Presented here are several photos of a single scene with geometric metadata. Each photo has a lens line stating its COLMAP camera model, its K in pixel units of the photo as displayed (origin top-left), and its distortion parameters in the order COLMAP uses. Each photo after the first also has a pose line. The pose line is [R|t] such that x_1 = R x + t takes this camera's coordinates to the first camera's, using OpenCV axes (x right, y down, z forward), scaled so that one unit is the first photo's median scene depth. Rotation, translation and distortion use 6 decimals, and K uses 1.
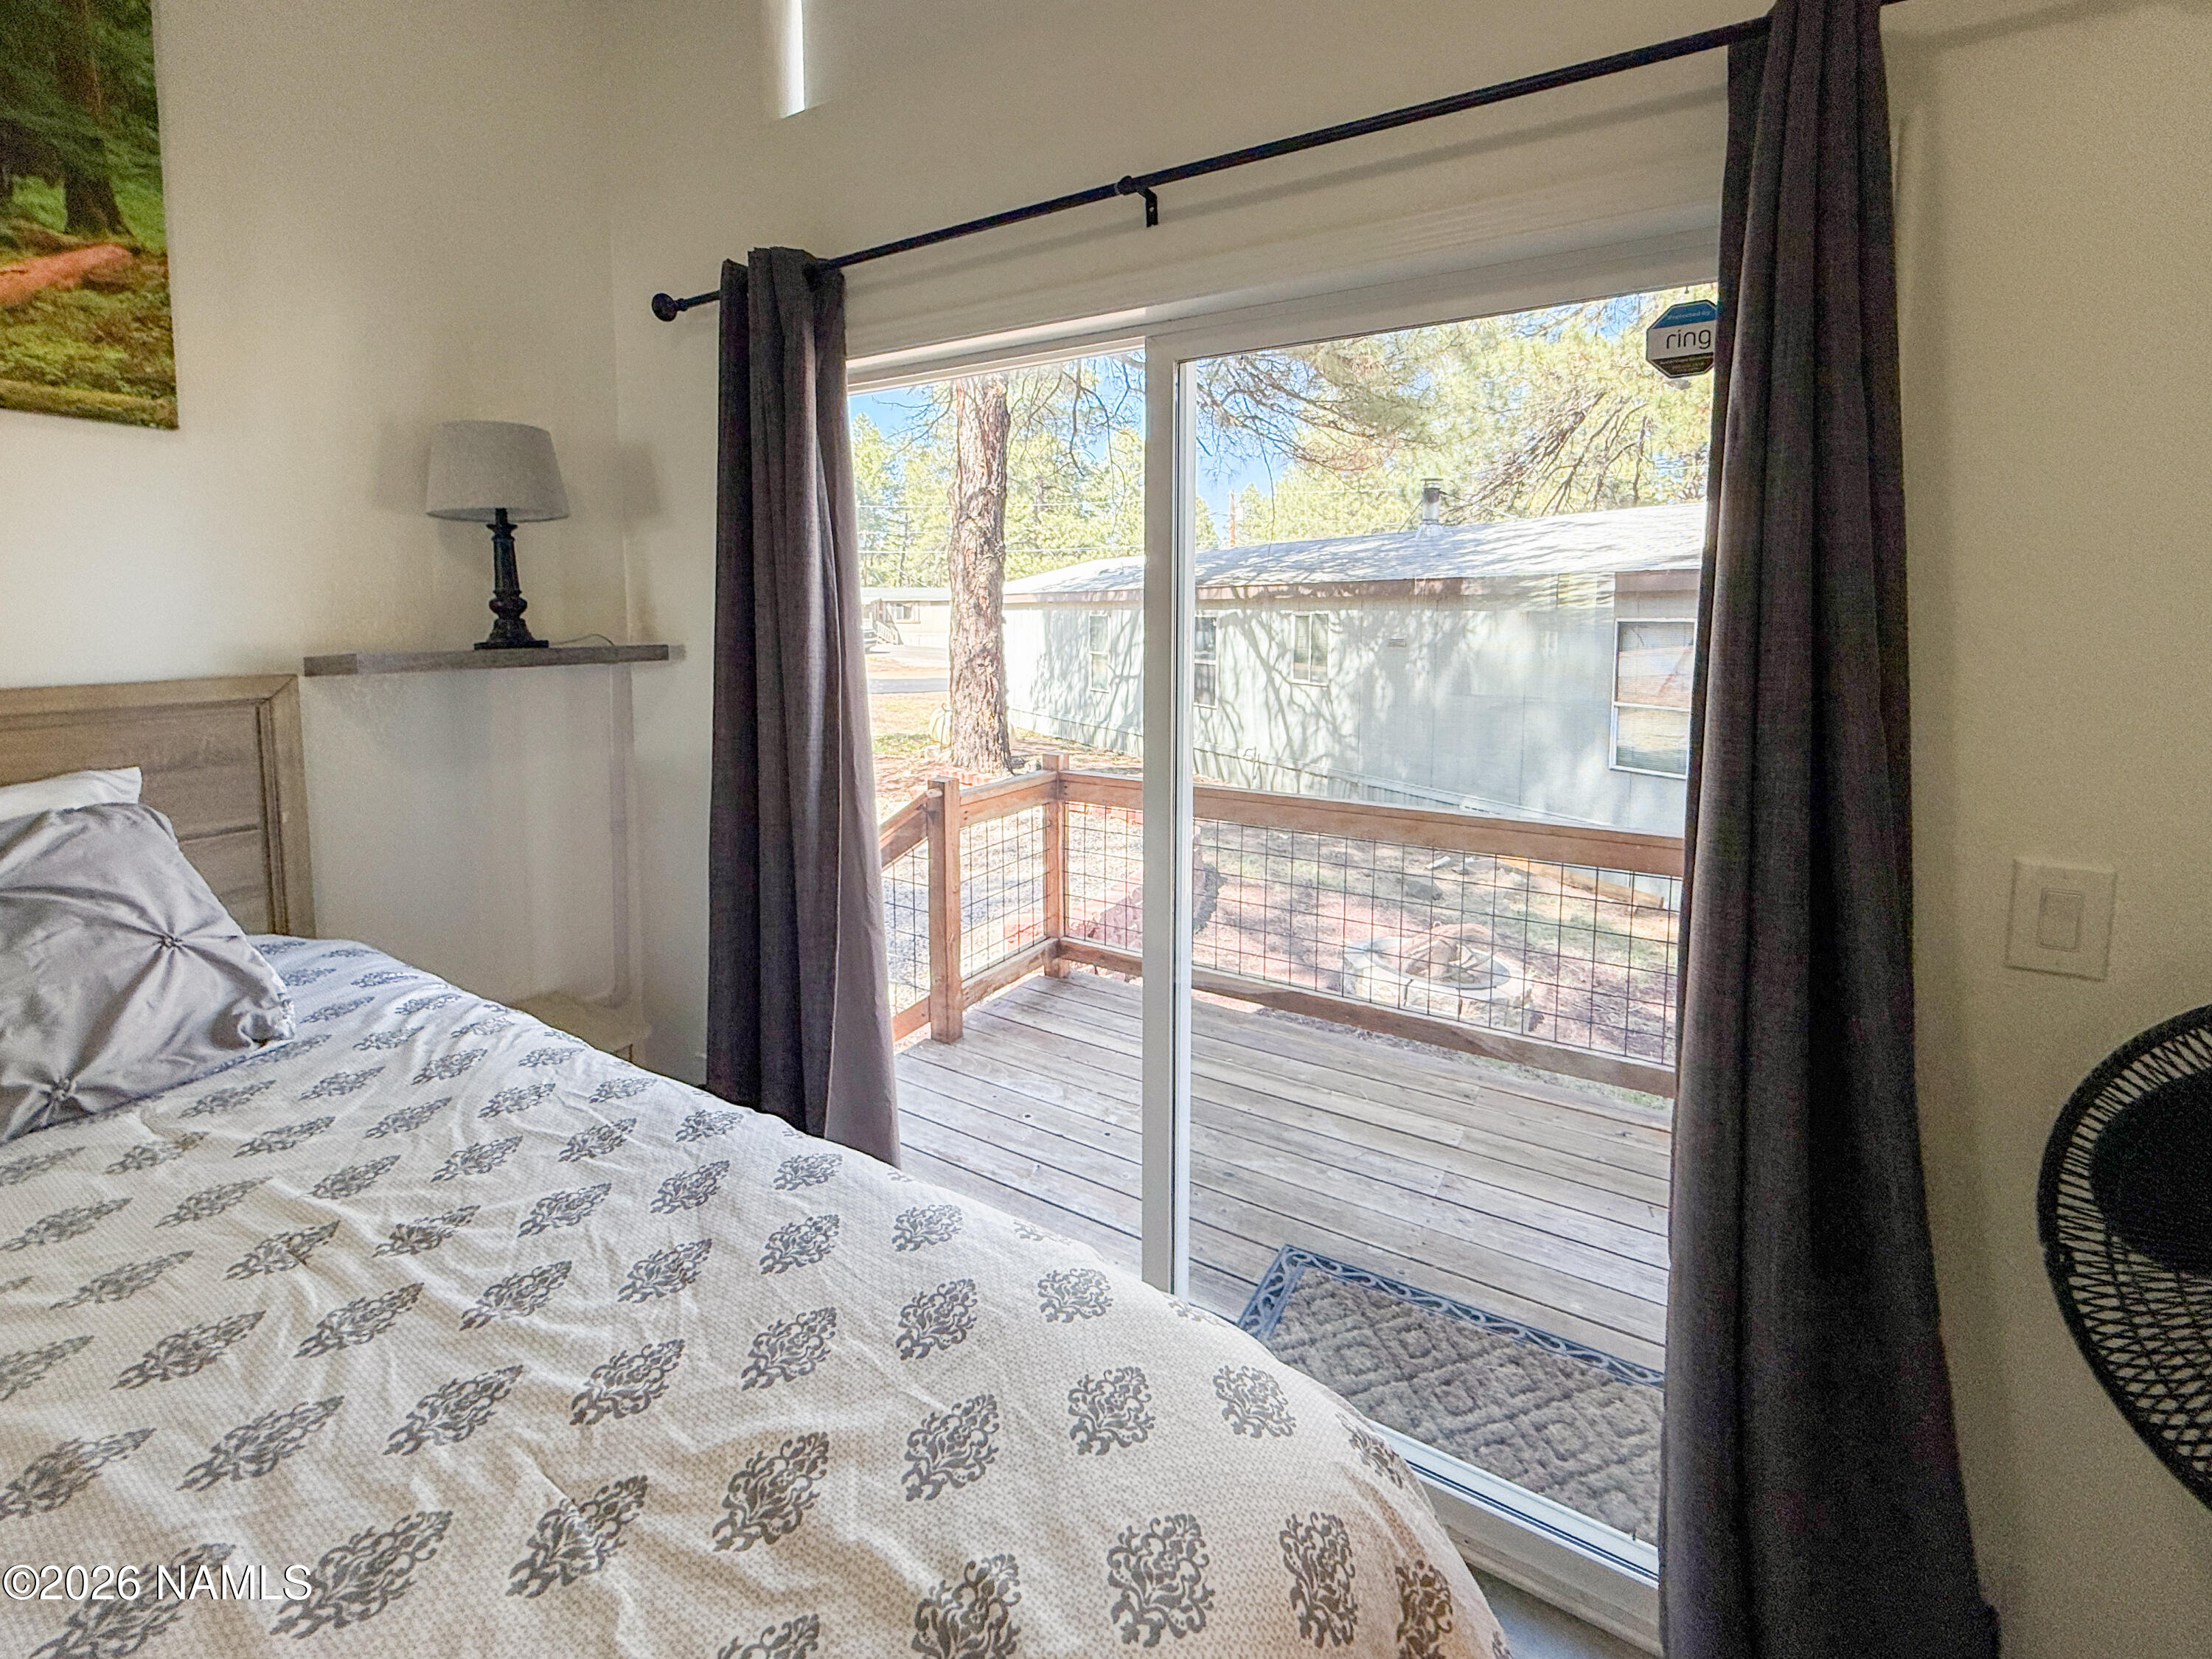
lens RADIAL K [[952.5, 0, 1106.6], [0, 952.5, 699.9], [0, 0, 1]] dist [0.000950, 0.000303]
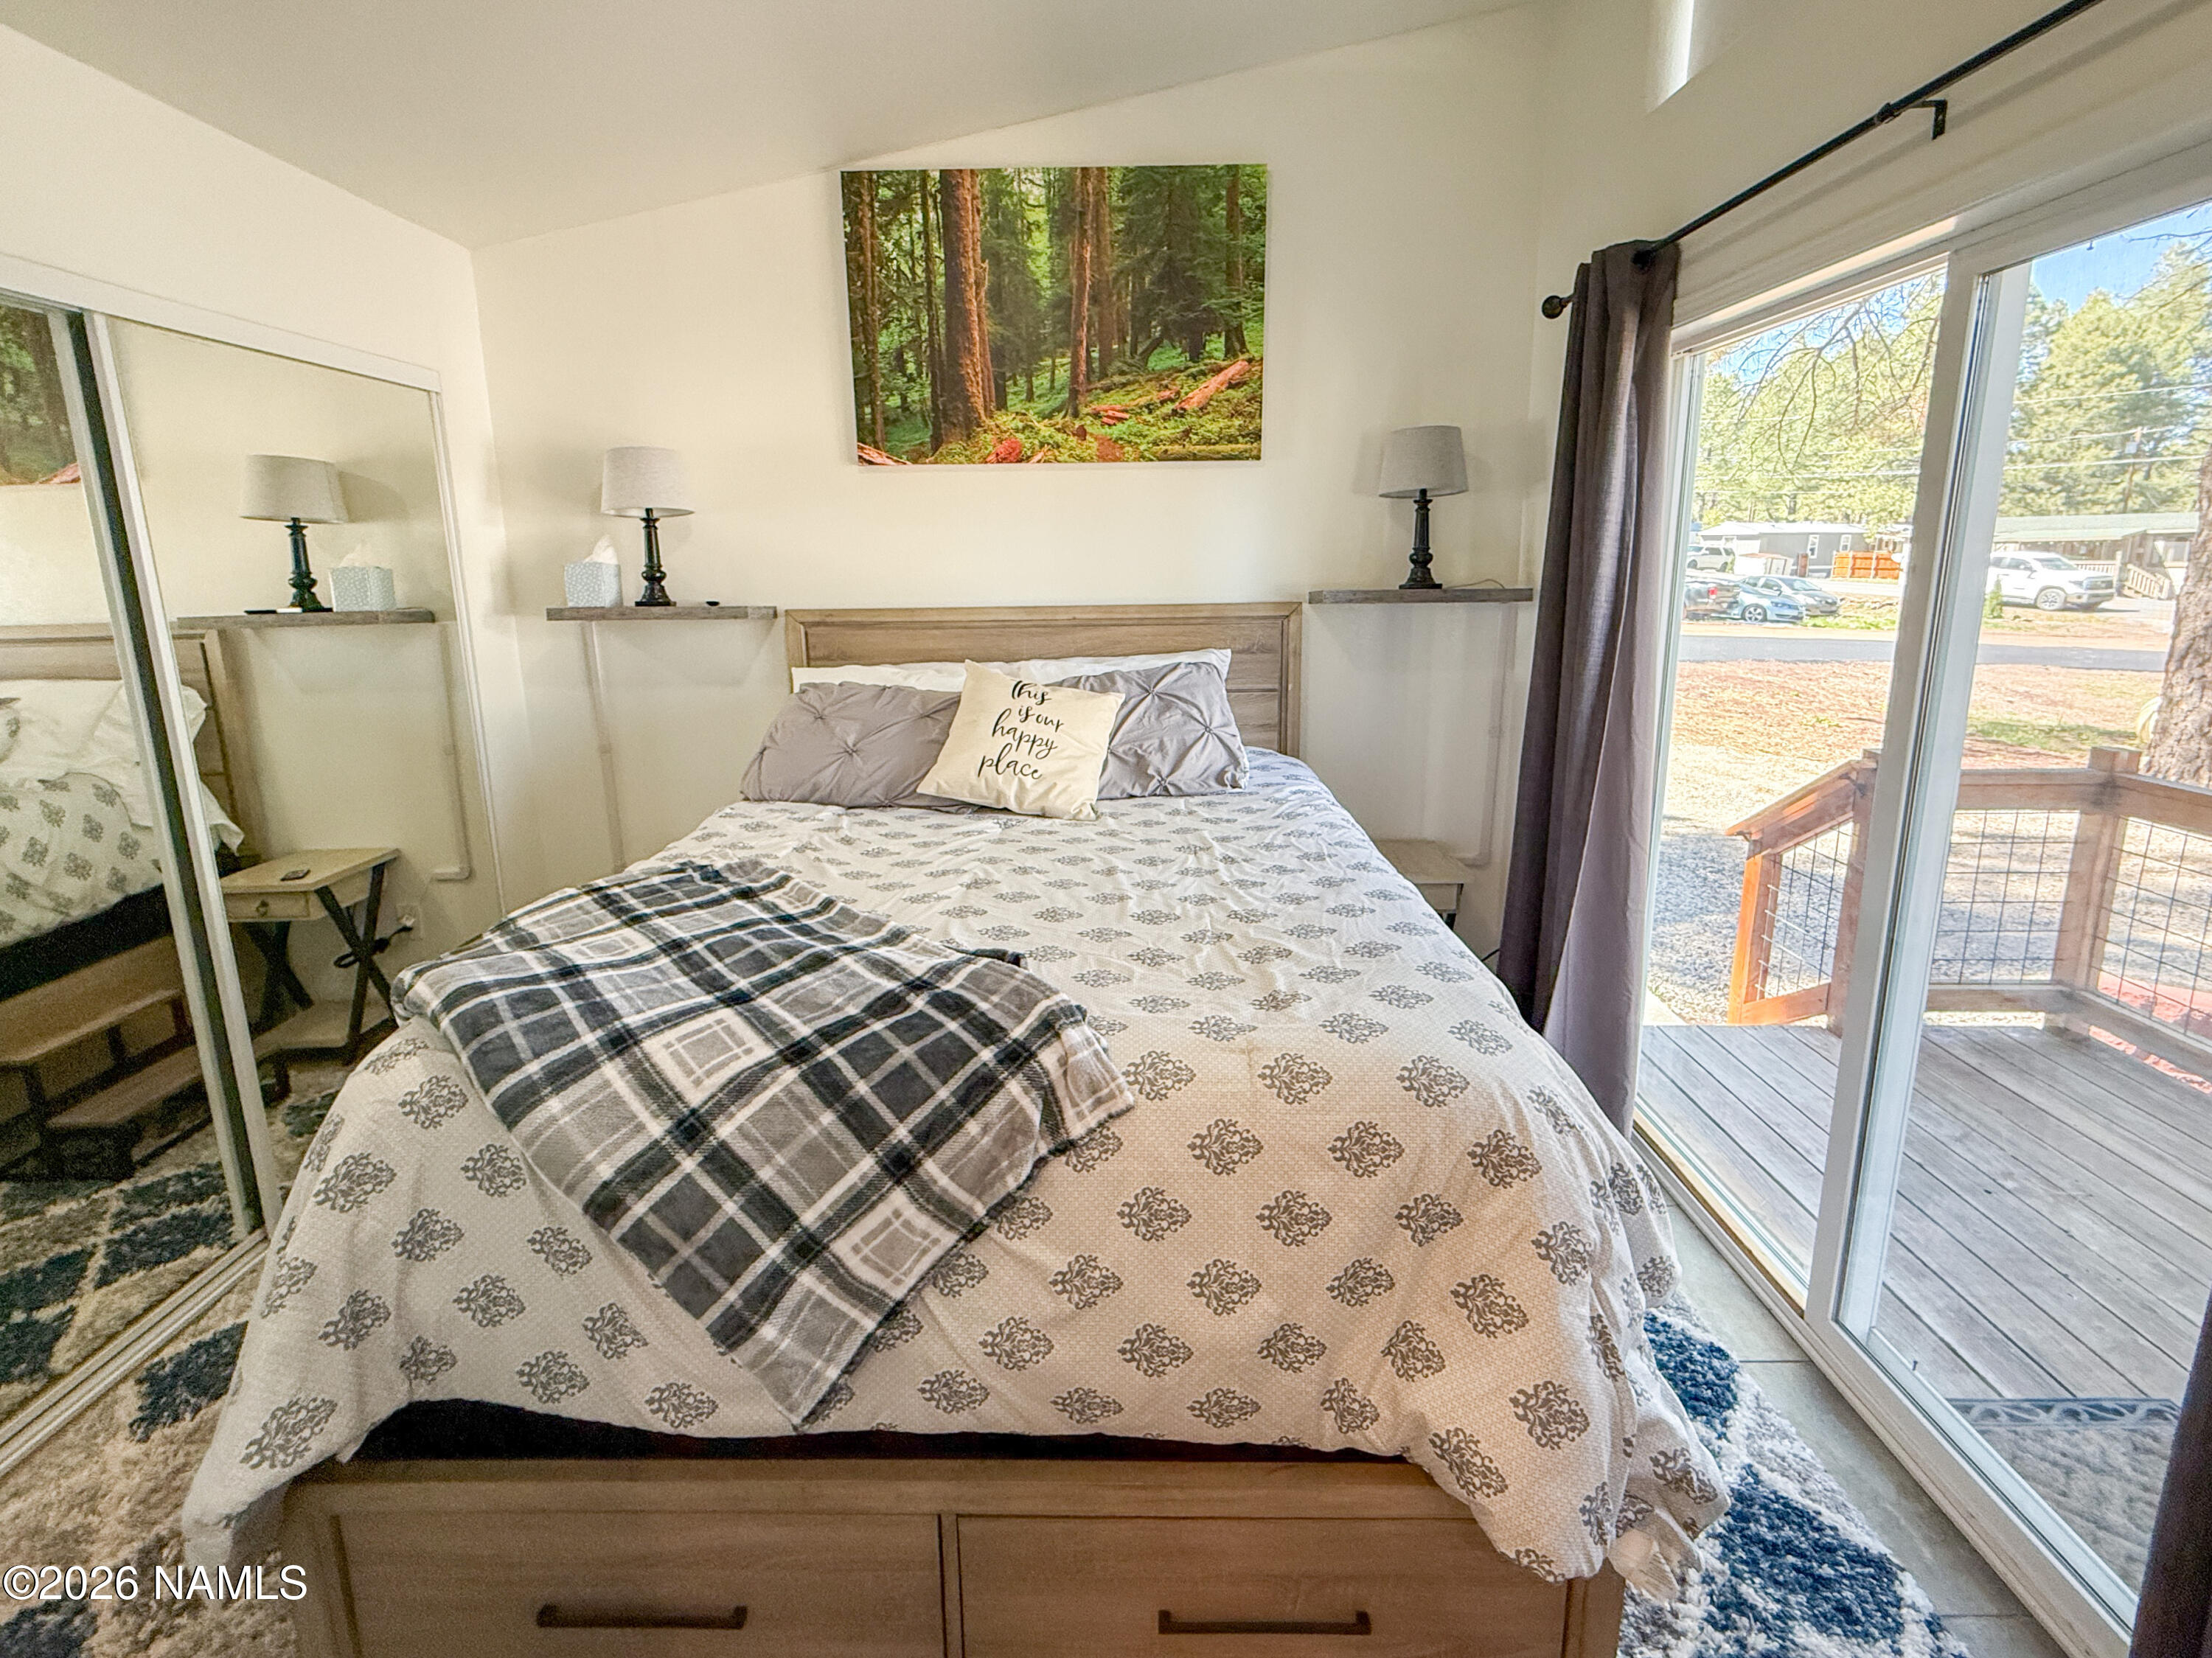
lens RADIAL K [[976.6, 0, 1106.0], [0, 976.6, 829.0], [0, 0, 1]] dist [-0.000906, -0.000177]
pose [[0.504521, 0.222714, -0.834181, 0.566214], [-0.068494, 0.973437, 0.218468, 0.011634], [0.860679, -0.053086, 0.506374, -0.217925]]
